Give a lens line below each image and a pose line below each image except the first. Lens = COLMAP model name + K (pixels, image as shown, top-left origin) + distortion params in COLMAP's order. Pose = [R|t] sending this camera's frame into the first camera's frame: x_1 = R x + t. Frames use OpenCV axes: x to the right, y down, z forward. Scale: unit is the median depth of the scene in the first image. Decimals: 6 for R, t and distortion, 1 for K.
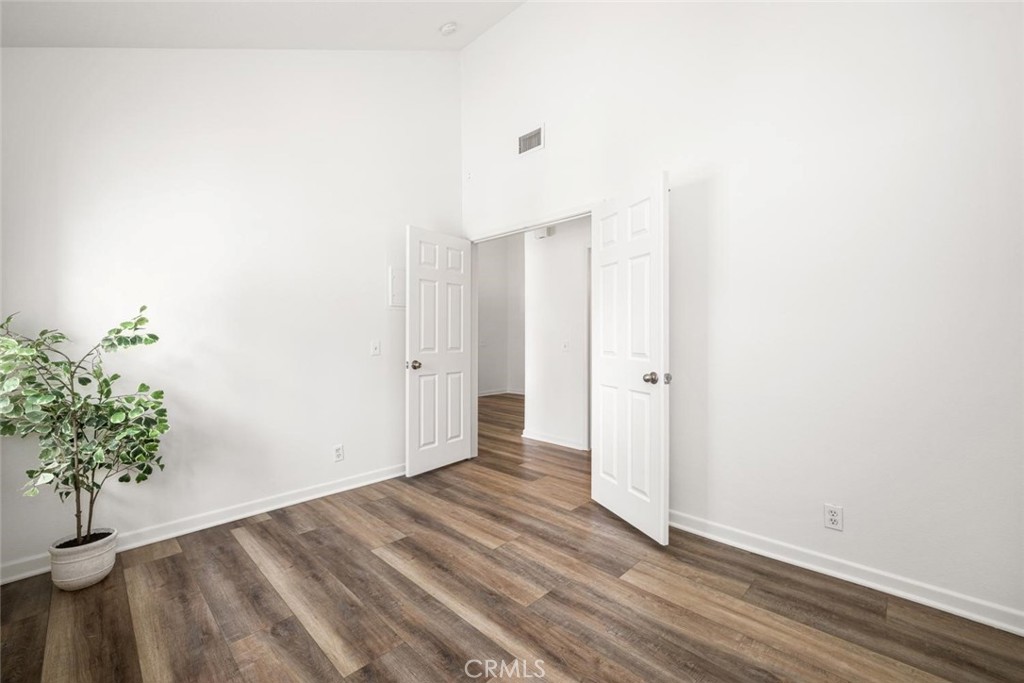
lens RADIAL K [[408.1, 0, 509.4], [0, 408.1, 338.6], [0, 0, 1]] dist [0.000028, -0.000002]
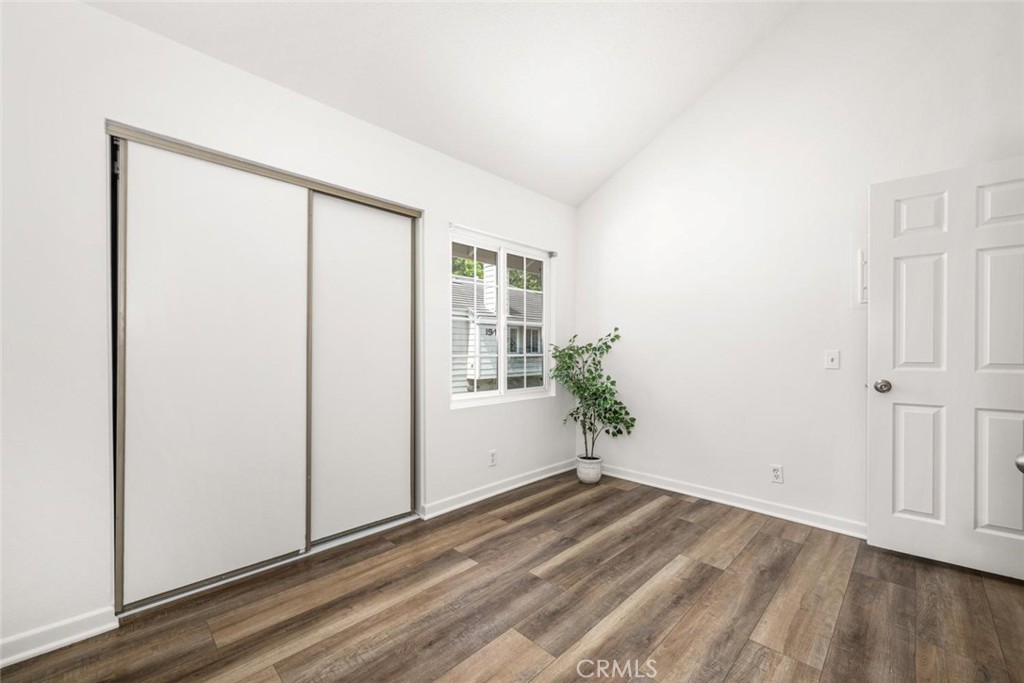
lens RADIAL K [[408.1, 0, 521.5], [0, 408.1, 353.6], [0, 0, 1]] dist [0.000028, -0.000002]
pose [[0.004361, 0.008768, -0.999952, 0.630211], [-0.002747, 0.999958, 0.008756, 0.007901], [0.999987, 0.002709, 0.004384, 0.555511]]
